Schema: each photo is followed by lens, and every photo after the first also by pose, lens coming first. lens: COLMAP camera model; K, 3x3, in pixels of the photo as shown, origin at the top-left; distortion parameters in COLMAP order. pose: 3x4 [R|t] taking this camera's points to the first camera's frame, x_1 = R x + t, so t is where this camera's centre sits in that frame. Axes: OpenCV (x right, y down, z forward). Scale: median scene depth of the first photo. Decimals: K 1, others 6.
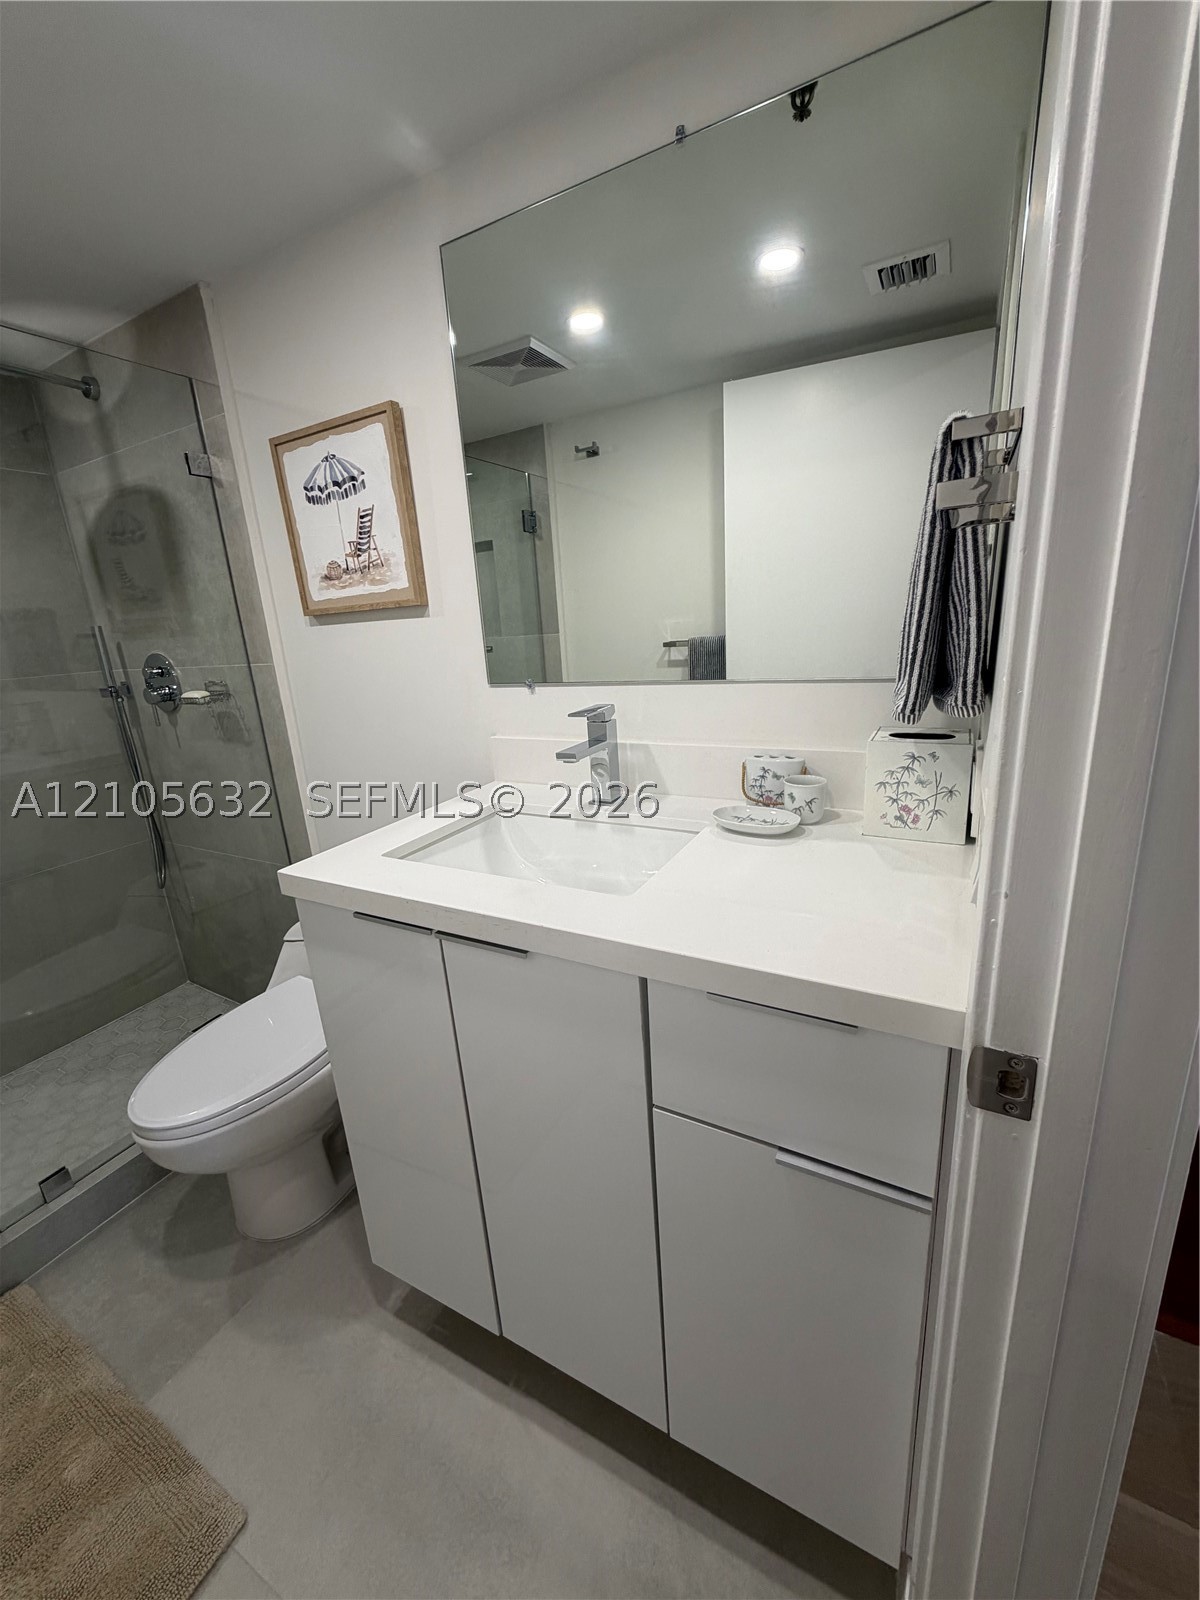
lens RADIAL K [[635.0, 0, 598.7], [0, 635.0, 796.1], [0, 0, 1]] dist [-0.000287, -0.000181]
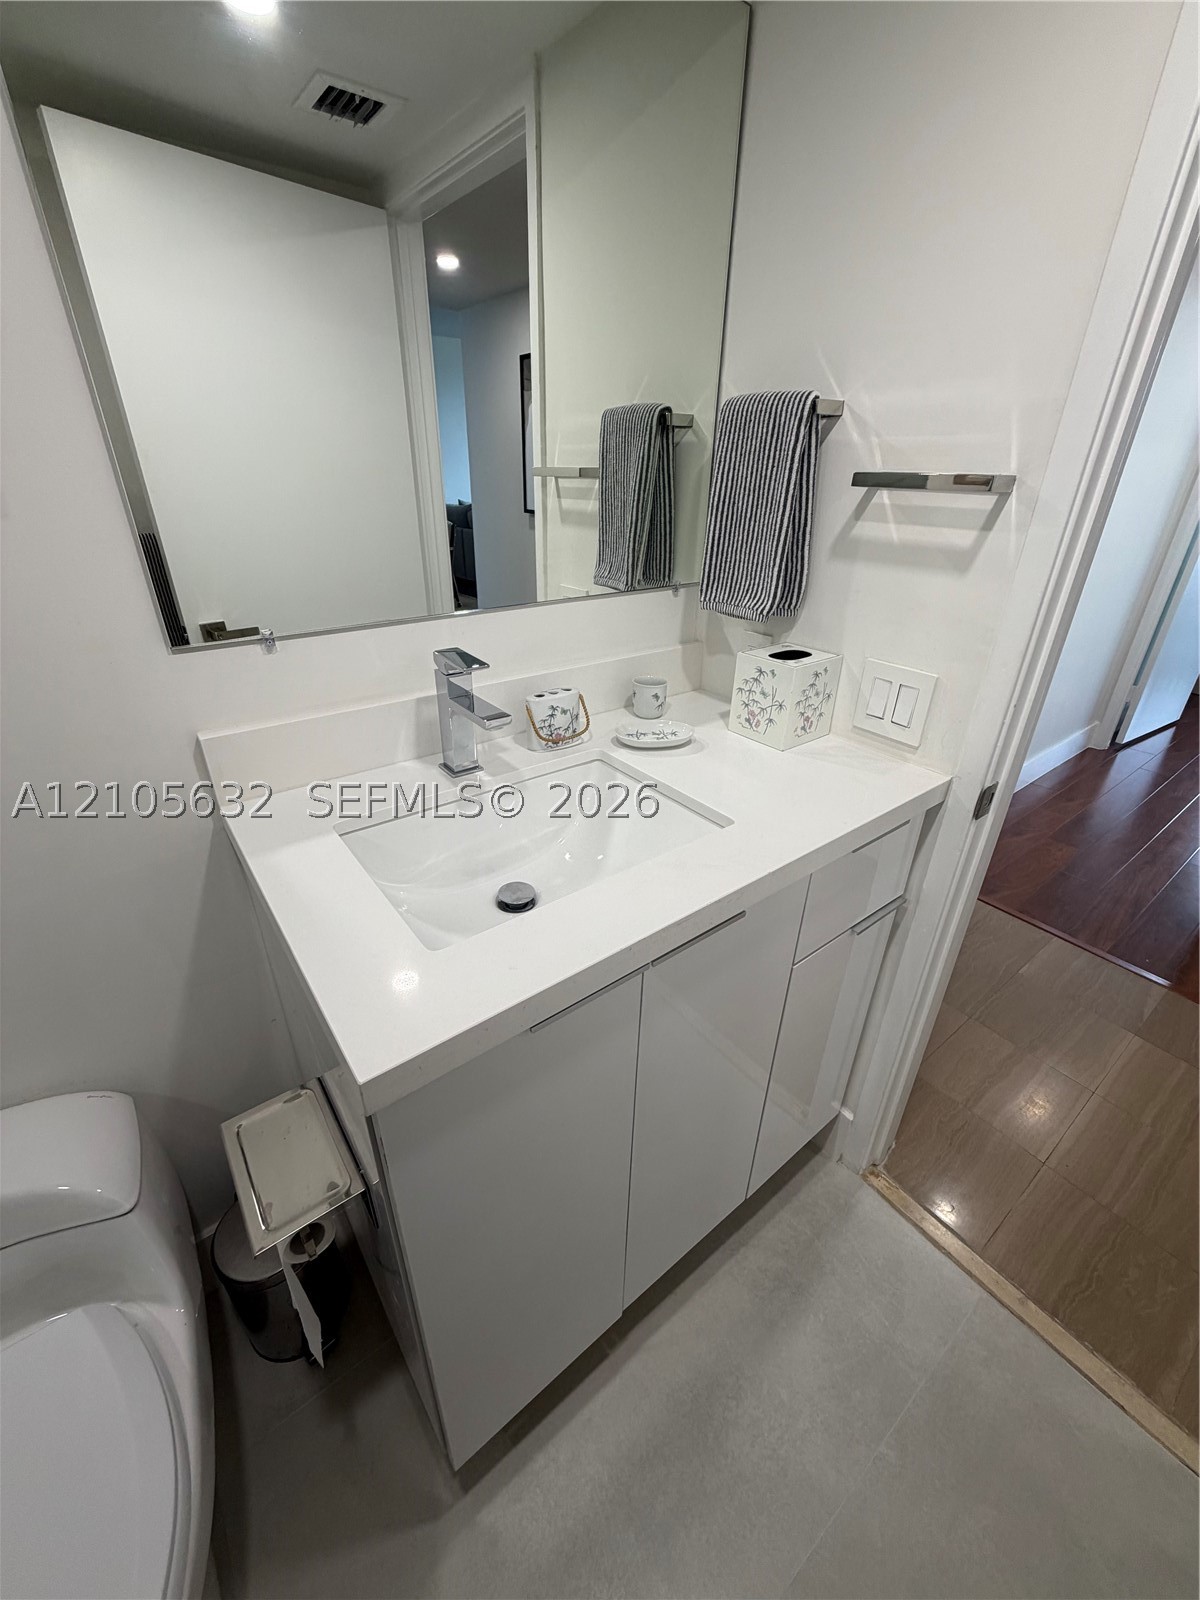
lens RADIAL K [[635.0, 0, 598.7], [0, 635.0, 796.1], [0, 0, 1]] dist [-0.000287, -0.000181]
pose [[0.395451, -0.361408, 0.844395, -0.535313], [0.188039, 0.931716, 0.310719, -0.182445], [-0.899033, 0.035905, 0.436407, 0.416989]]
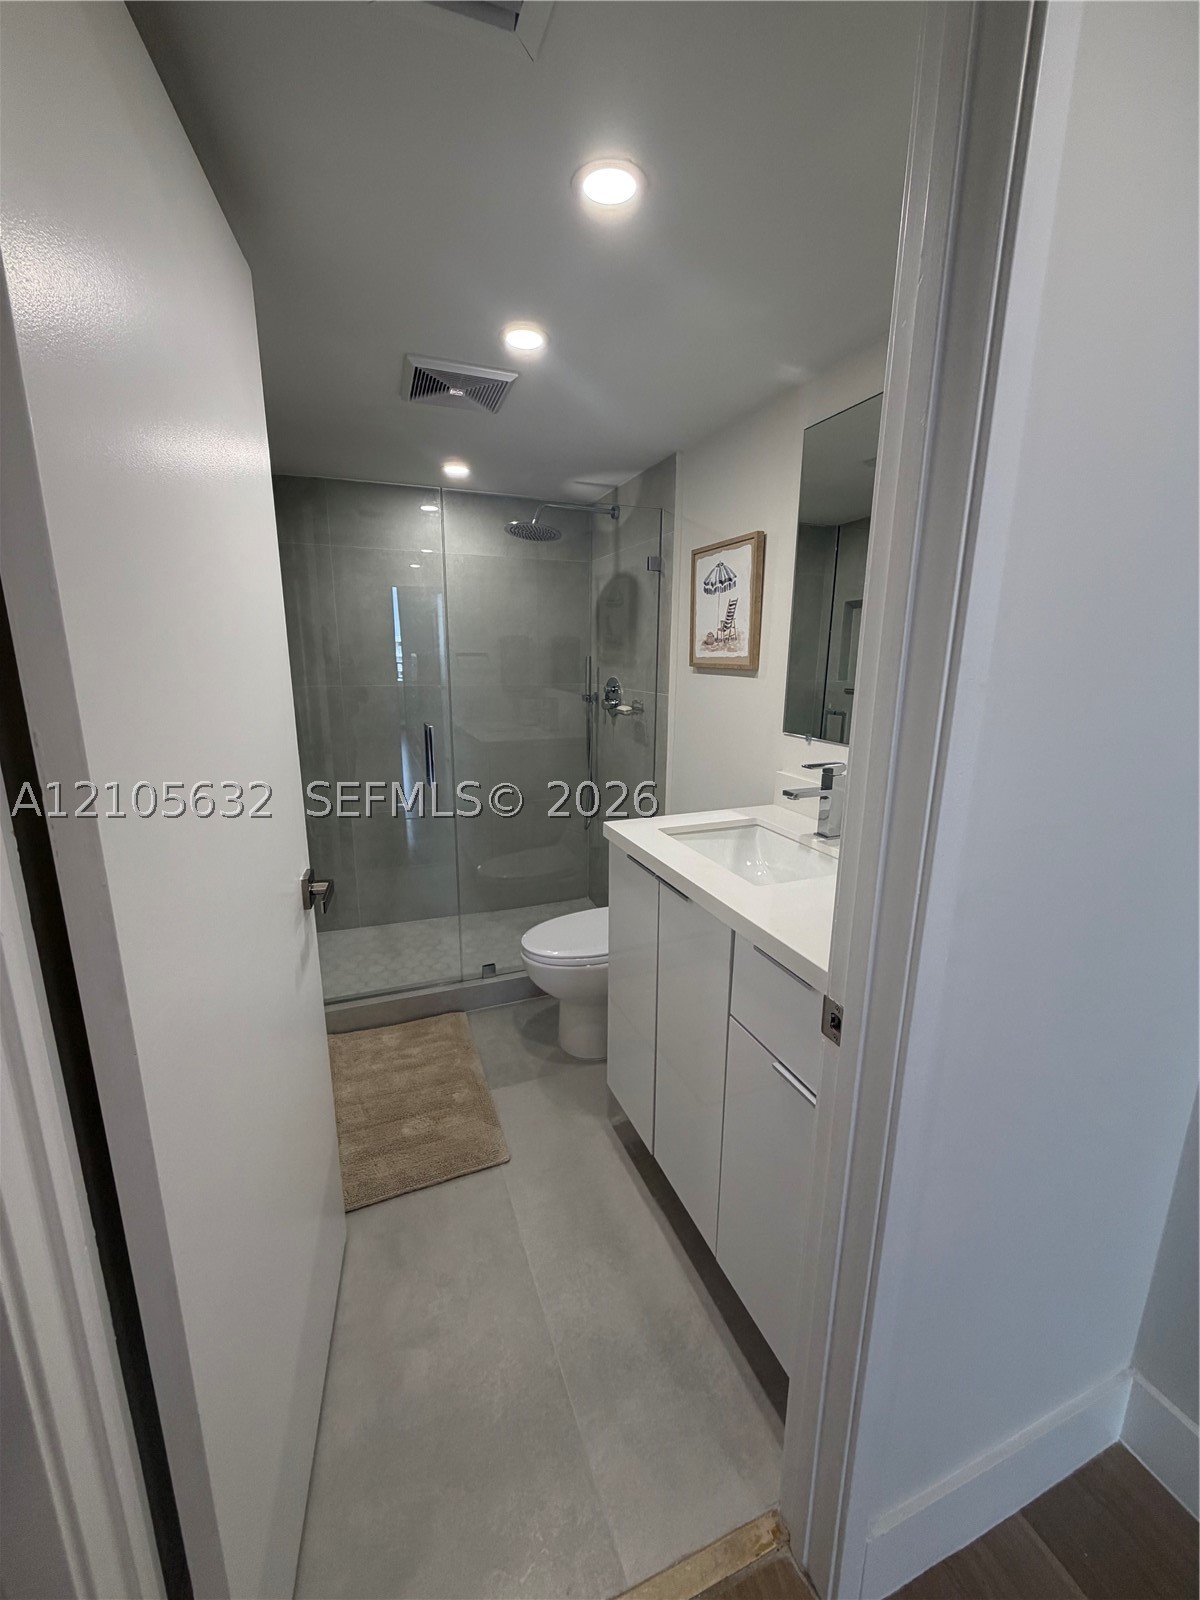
lens RADIAL K [[635.0, 0, 598.7], [0, 635.0, 796.1], [0, 0, 1]] dist [-0.000287, -0.000181]
pose [[0.762495, 0.211167, -0.611564, 0.368316], [-0.226938, 0.972475, 0.052841, -0.028384], [0.605889, 0.098496, 0.789429, -0.270897]]
